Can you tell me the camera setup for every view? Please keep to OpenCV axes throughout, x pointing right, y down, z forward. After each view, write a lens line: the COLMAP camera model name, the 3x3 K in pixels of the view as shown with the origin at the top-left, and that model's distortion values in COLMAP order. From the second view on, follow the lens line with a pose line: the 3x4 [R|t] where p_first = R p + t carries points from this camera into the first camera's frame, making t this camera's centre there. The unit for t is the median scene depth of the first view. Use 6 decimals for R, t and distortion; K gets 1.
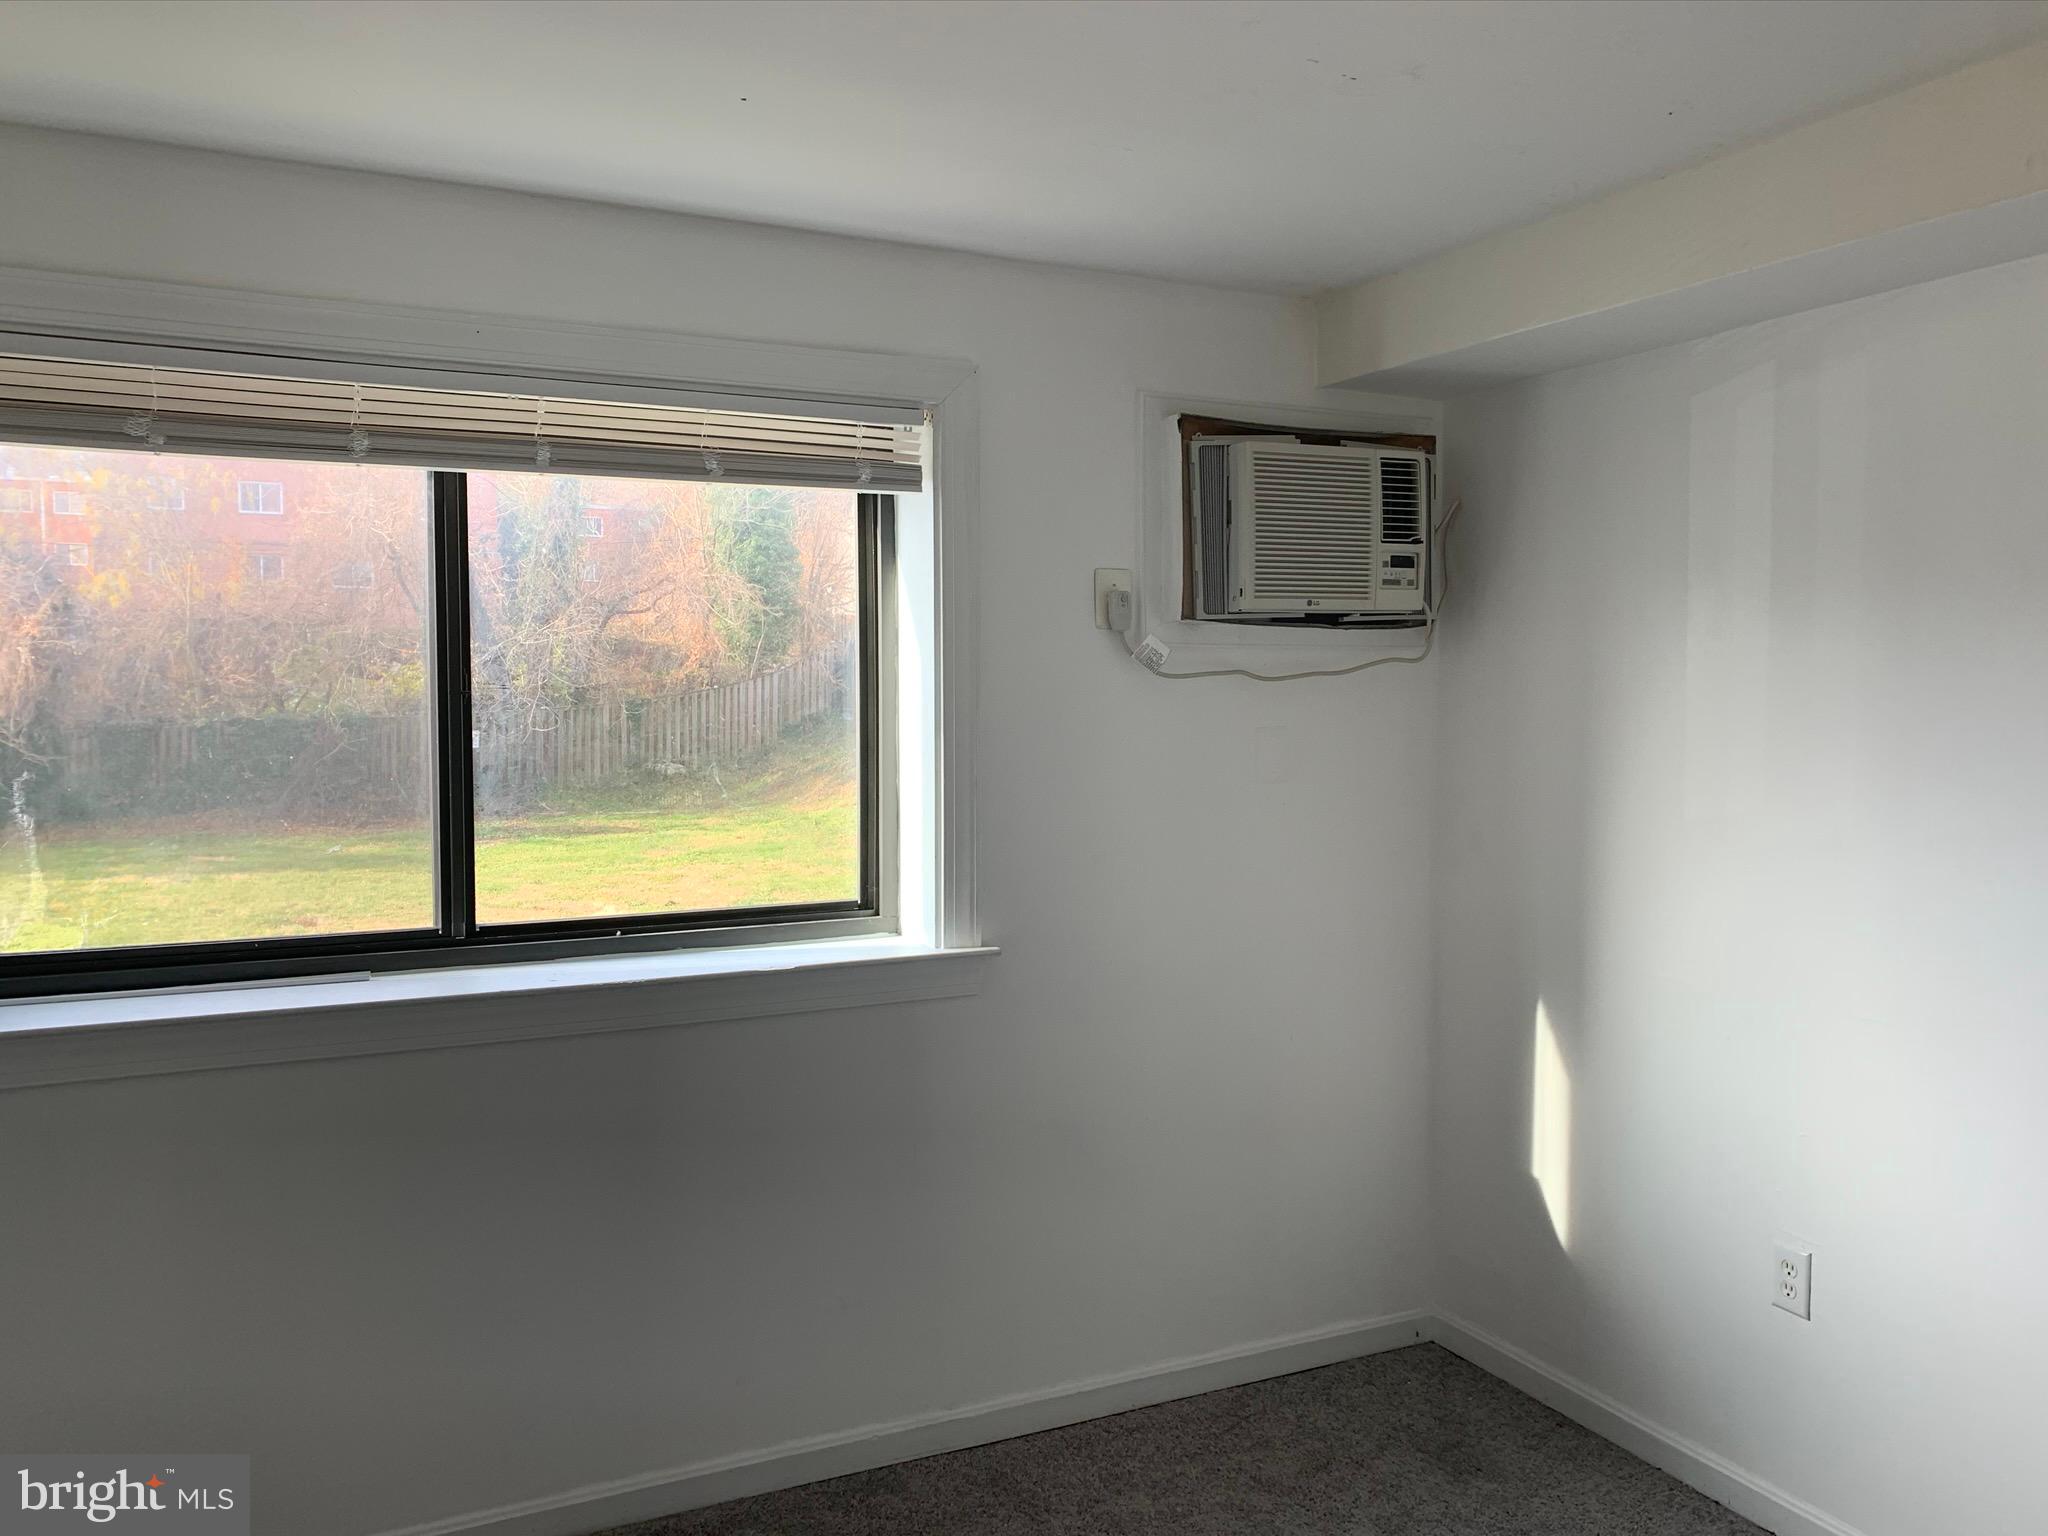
lens RADIAL K [[1587.5, 0, 1019.7], [0, 1587.5, 760.5], [0, 0, 1]] dist [0.060343, -0.080506]
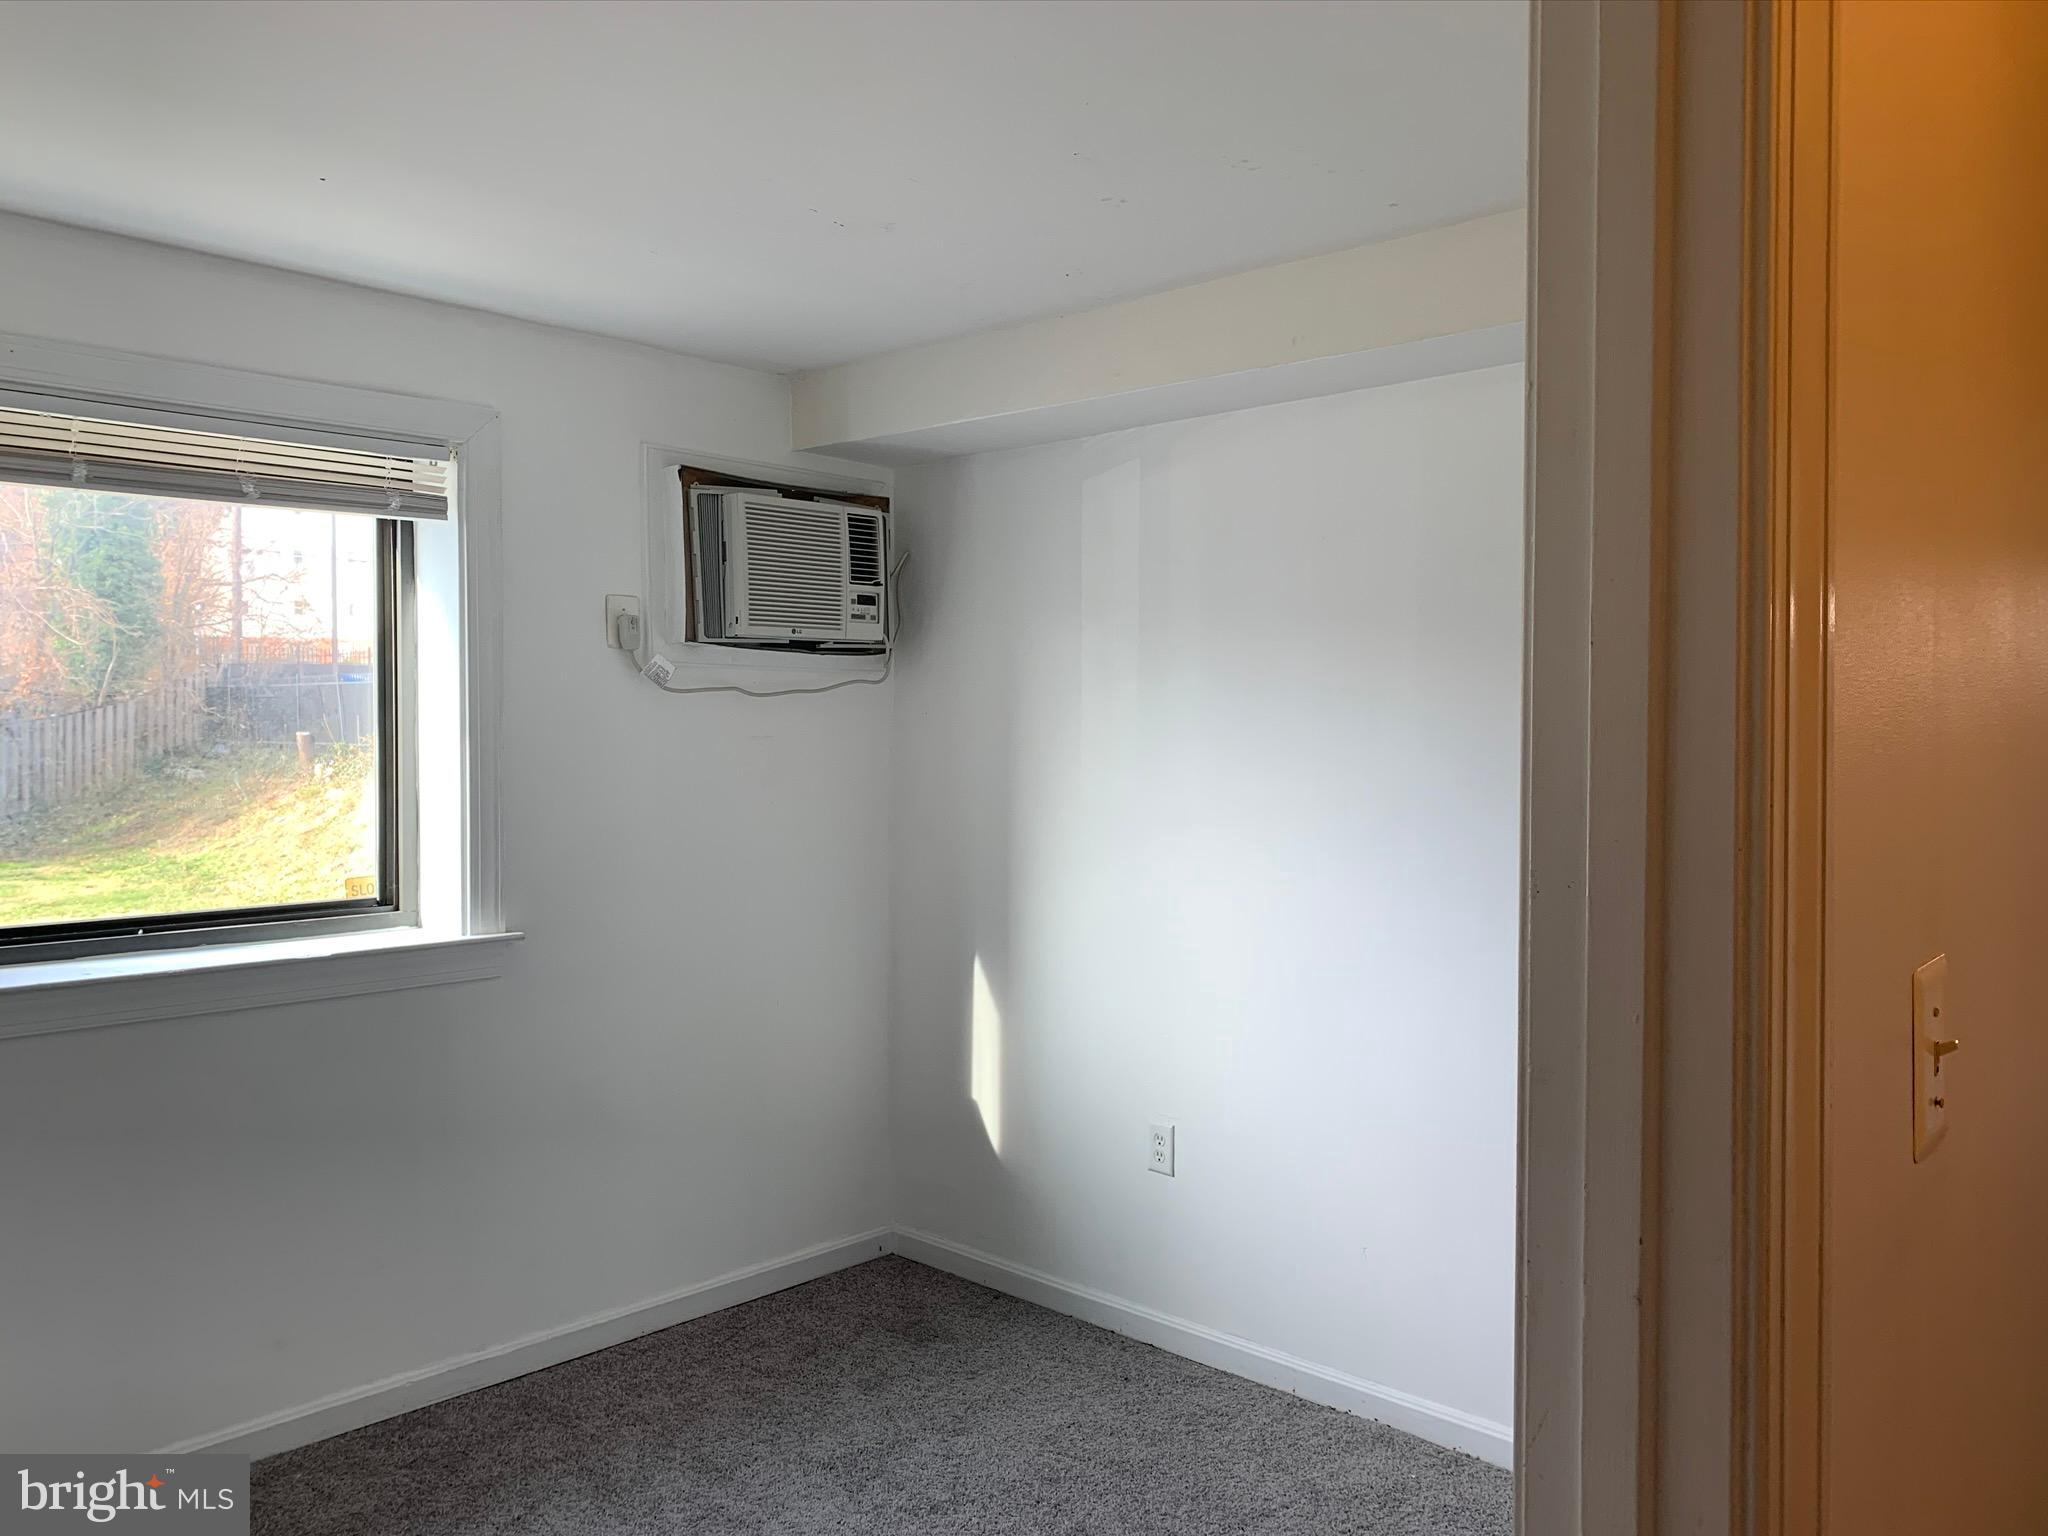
lens RADIAL K [[1587.5, 0, 1044.6], [0, 1587.5, 770.6], [0, 0, 1]] dist [0.060343, -0.080506]
pose [[0.929493, -0.008132, 0.368749, -0.085145], [0.014826, 0.999773, -0.015325, 0.027240], [-0.368541, 0.019711, 0.929403, -0.180271]]
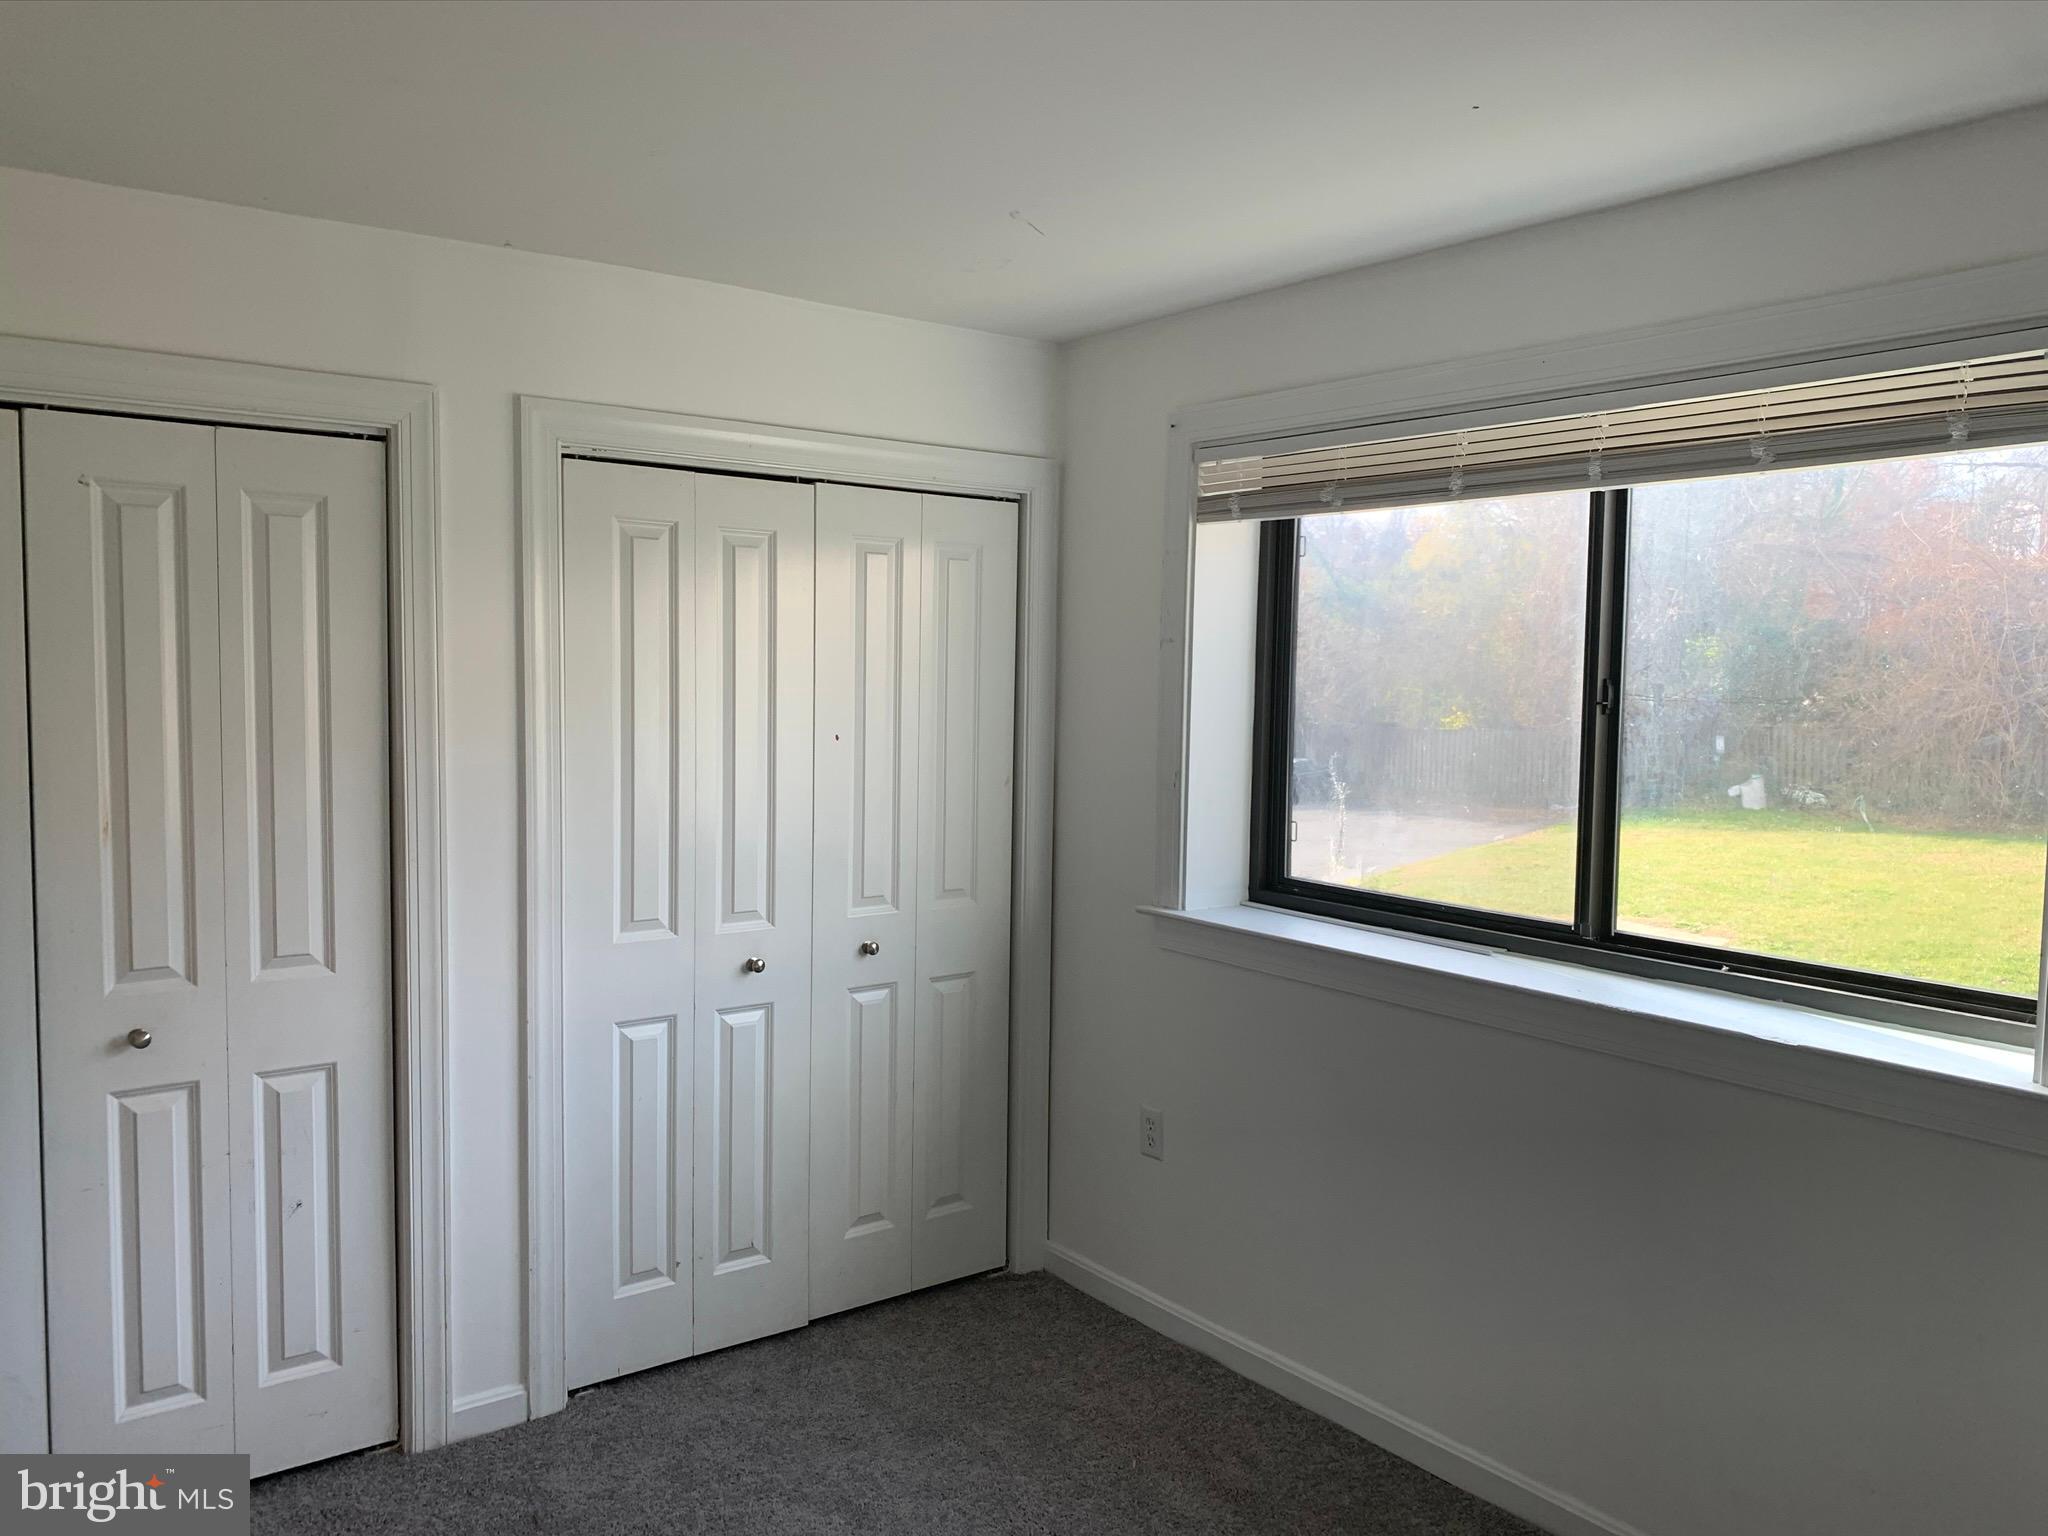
lens RADIAL K [[1587.5, 0, 1026.0], [0, 1587.5, 771.9], [0, 0, 1]] dist [0.060343, -0.080506]
pose [[0.194509, 0.073342, -0.978155, 0.571785], [-0.058334, 0.996301, 0.063103, -0.040251], [0.979165, 0.044786, 0.198068, 0.416336]]
